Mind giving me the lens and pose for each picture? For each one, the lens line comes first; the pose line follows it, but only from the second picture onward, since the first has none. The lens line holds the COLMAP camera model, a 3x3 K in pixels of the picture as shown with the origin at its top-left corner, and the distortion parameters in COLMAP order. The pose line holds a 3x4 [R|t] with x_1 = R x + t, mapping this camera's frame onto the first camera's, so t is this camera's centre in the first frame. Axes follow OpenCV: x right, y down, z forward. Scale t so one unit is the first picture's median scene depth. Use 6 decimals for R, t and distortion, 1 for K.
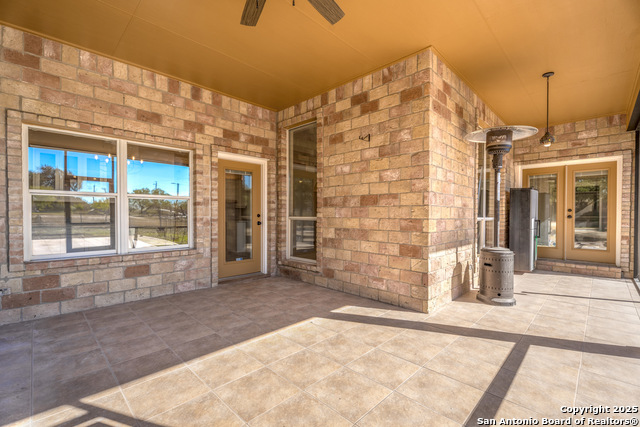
lens RADIAL K [[293.4, 0, 320.8], [0, 293.4, 215.8], [0, 0, 1]] dist [0.000673, 0.000412]
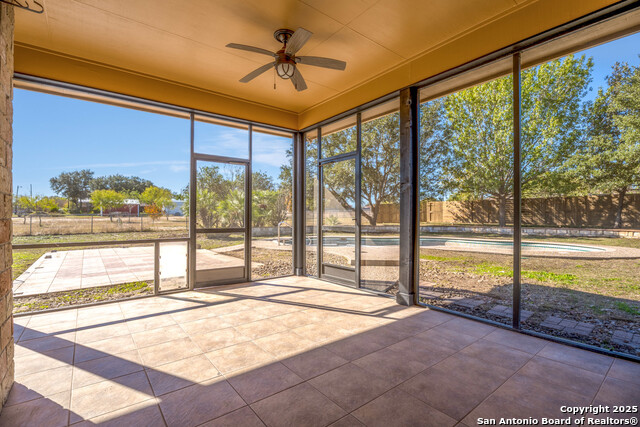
lens RADIAL K [[307.6, 0, 319.2], [0, 307.6, 214.7], [0, 0, 1]] dist [0.004880, 0.000201]
pose [[-0.992852, -0.001058, 0.119344, -0.427069], [-0.001015, 0.999999, 0.000423, 0.002182], [-0.119344, 0.000299, -0.992853, 2.091914]]
